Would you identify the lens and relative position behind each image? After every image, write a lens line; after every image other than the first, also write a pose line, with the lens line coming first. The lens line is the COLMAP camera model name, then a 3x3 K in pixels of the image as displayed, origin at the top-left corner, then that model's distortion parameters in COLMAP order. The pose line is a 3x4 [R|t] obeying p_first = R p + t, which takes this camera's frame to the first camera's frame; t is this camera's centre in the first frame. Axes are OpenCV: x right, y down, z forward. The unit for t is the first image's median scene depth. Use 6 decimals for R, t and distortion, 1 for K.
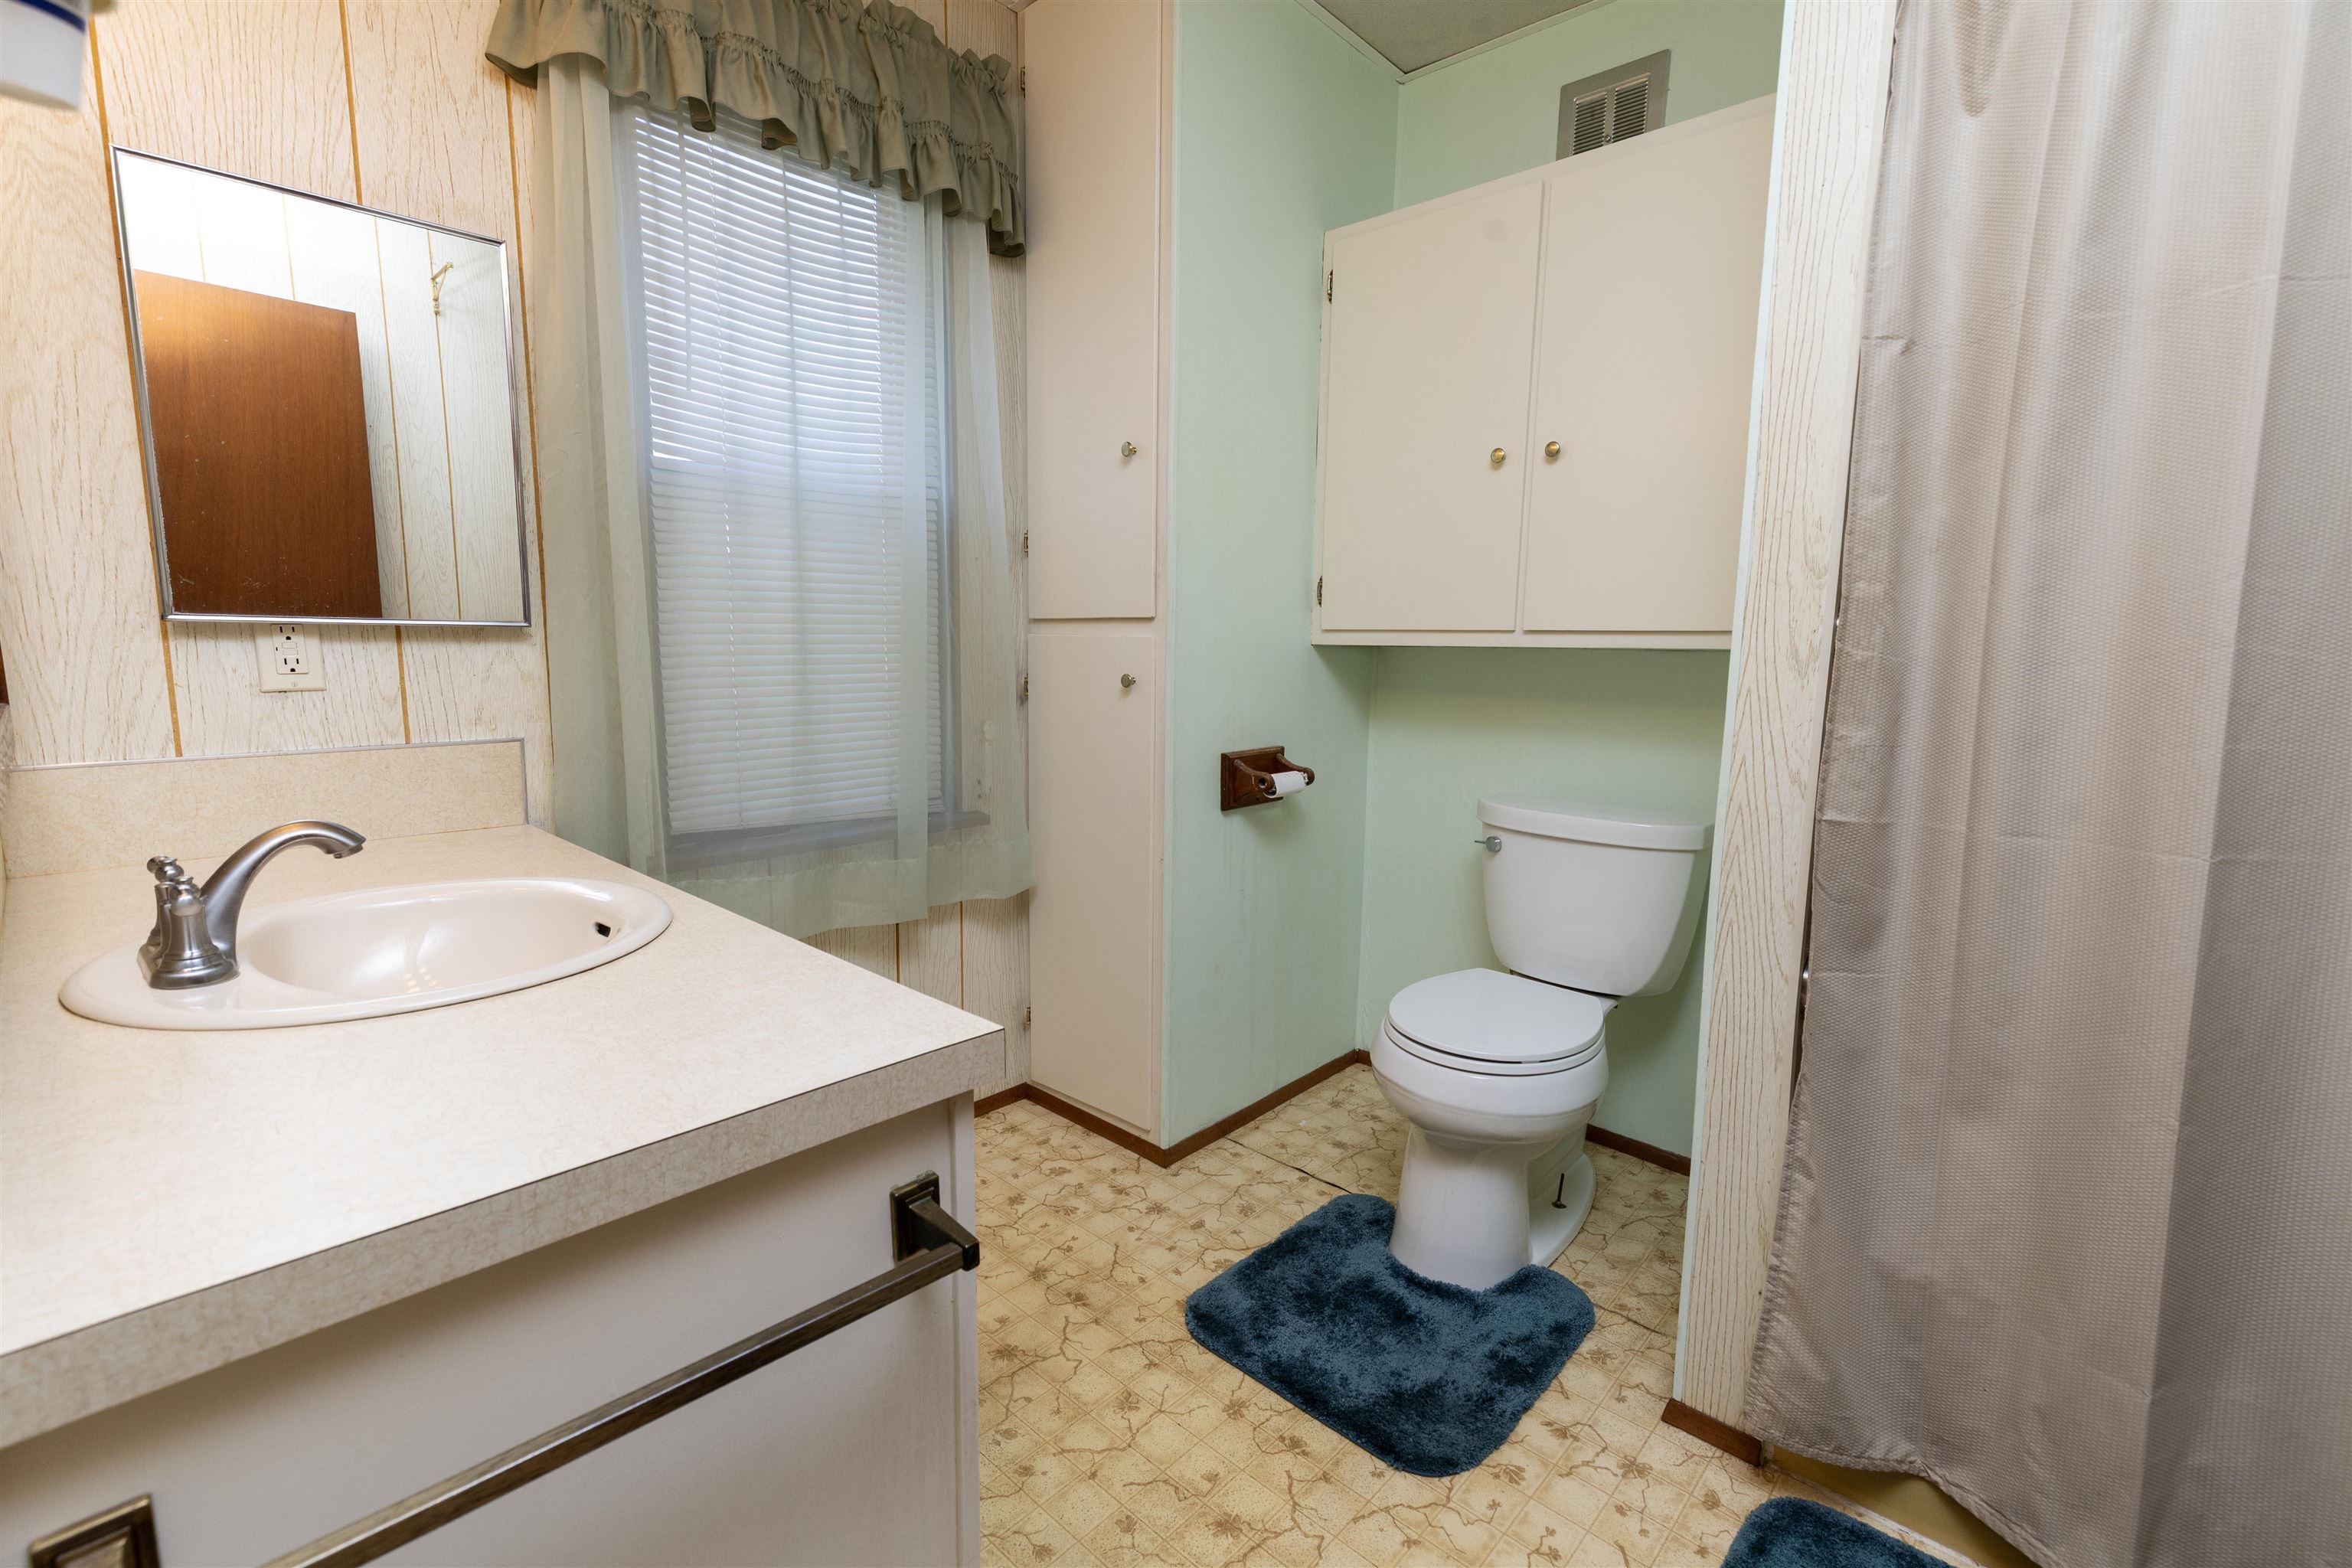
lens RADIAL K [[1067.8, 0, 1161.9], [0, 1067.8, 784.1], [0, 0, 1]] dist [0.007220, 0.000178]
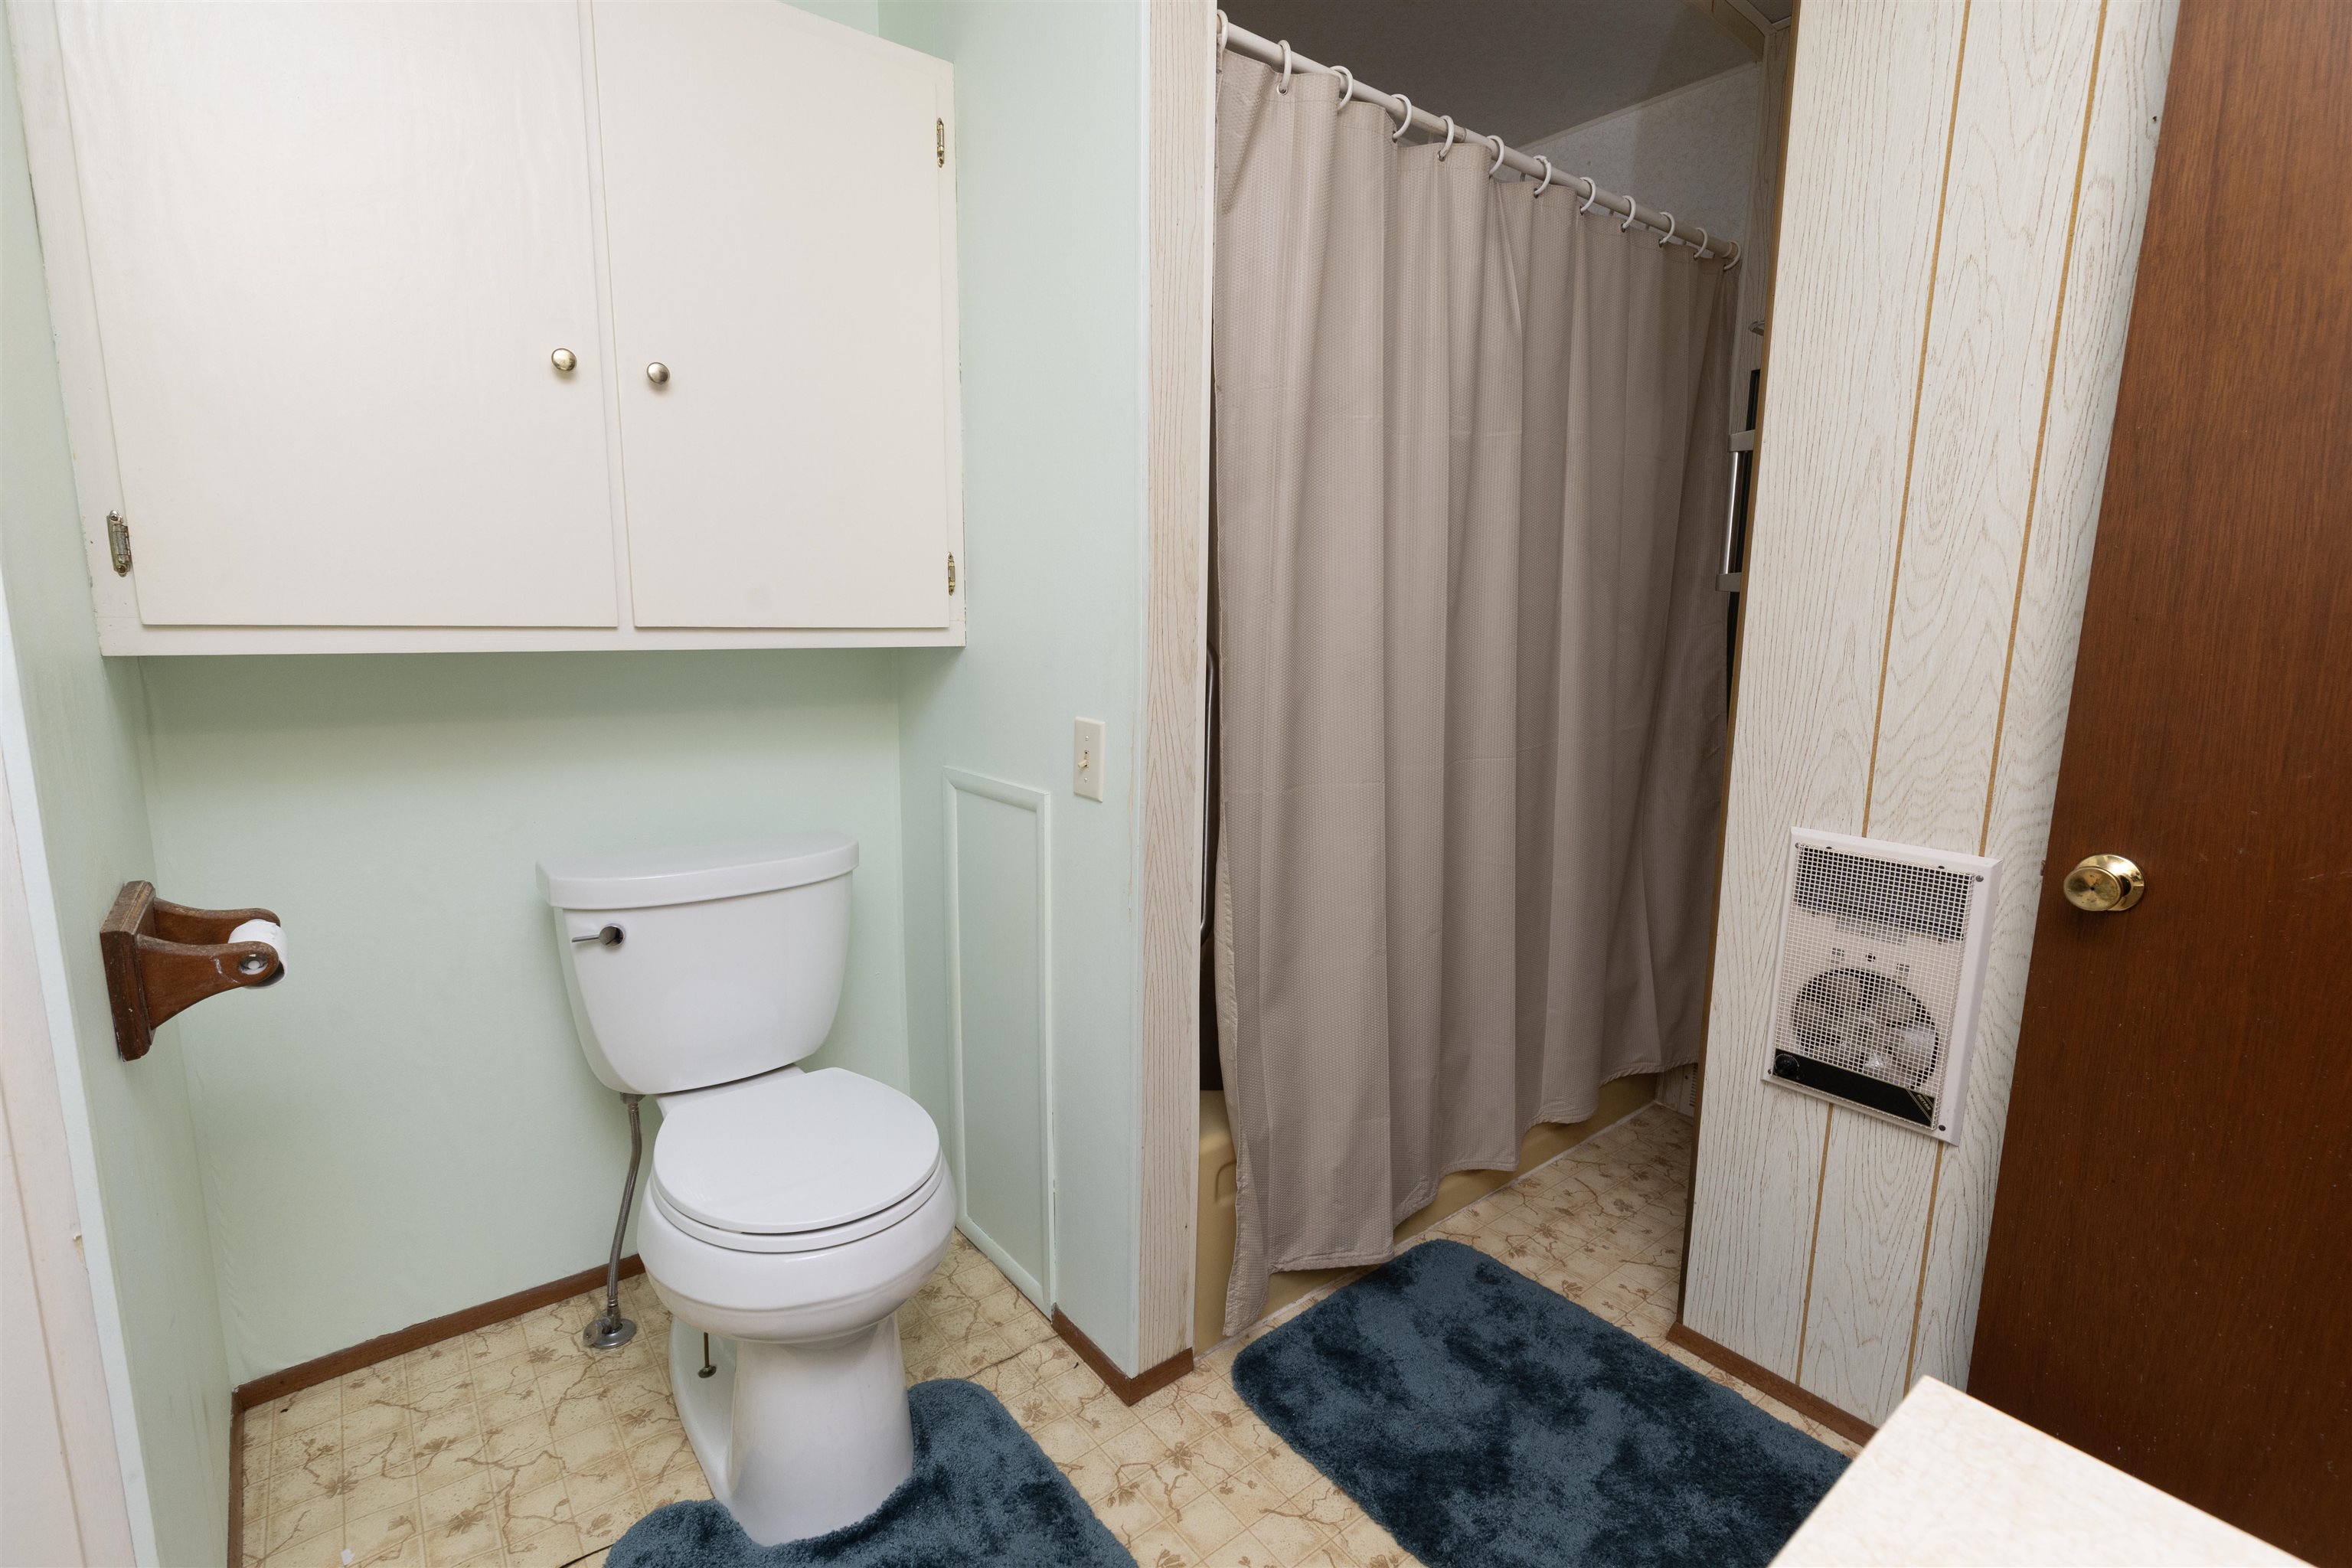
lens RADIAL K [[1067.8, 0, 1161.9], [0, 1067.8, 784.1], [0, 0, 1]] dist [0.007220, 0.000178]
pose [[0.122434, -0.165753, 0.978538, -0.364468], [0.118623, 0.981332, 0.151384, -0.121058], [-0.985362, 0.097542, 0.139810, 0.640282]]
